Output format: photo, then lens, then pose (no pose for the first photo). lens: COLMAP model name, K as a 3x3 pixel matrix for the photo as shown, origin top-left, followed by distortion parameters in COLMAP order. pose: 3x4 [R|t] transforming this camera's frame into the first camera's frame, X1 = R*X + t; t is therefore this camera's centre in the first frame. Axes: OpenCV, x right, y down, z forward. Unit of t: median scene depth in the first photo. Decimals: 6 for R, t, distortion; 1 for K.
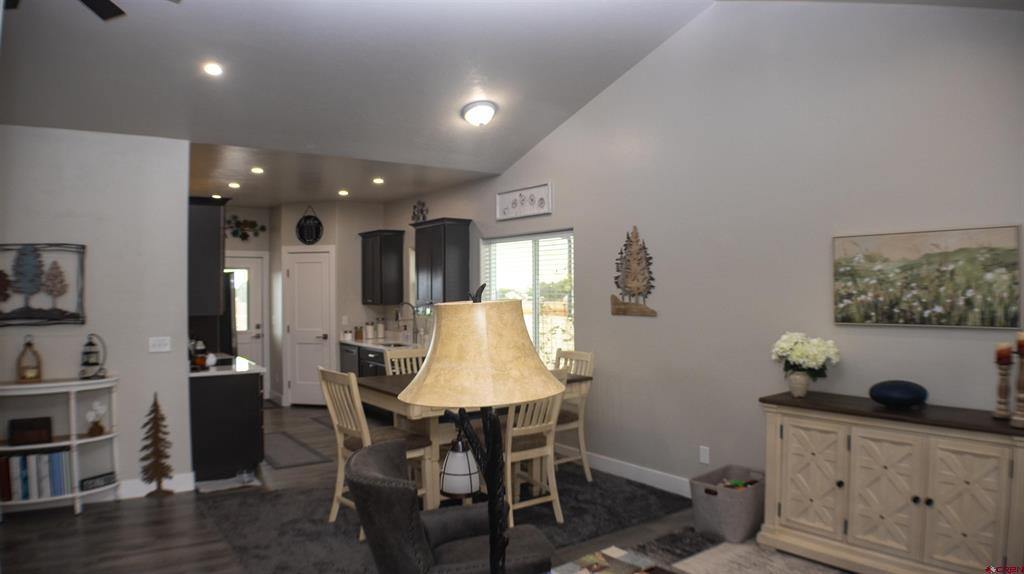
lens RADIAL K [[659.7, 0, 504.3], [0, 659.7, 283.0], [0, 0, 1]] dist [-0.158108, 0.029249]
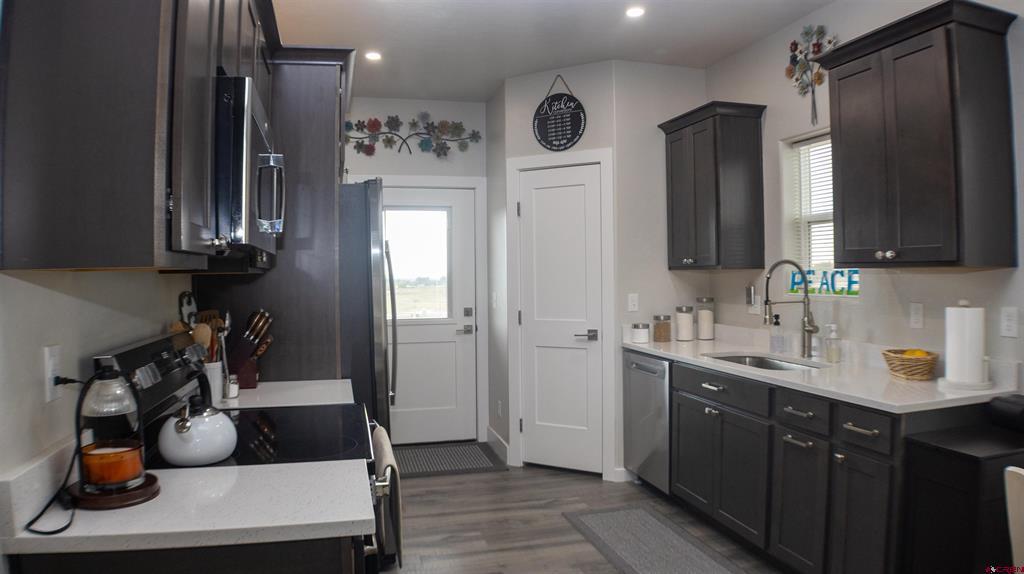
lens RADIAL K [[659.7, 0, 504.3], [0, 659.7, 283.0], [0, 0, 1]] dist [-0.158108, 0.029249]
pose [[0.936351, 0.002305, -0.351058, -0.161518], [0.006819, 0.999670, 0.024751, 0.030104], [0.350999, -0.025569, 0.936027, 0.506914]]
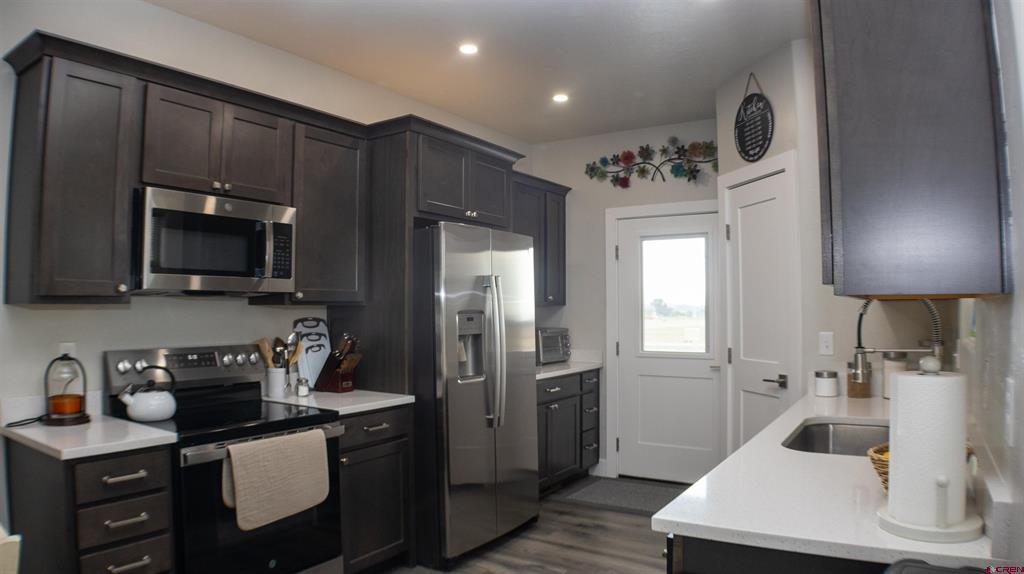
lens RADIAL K [[659.7, 0, 504.3], [0, 659.7, 283.0], [0, 0, 1]] dist [-0.158108, 0.029249]
pose [[0.384213, -0.027320, -0.922840, 0.022025], [0.009586, 0.999626, -0.025603, 0.030016], [0.923195, 0.000991, 0.384331, 0.683256]]
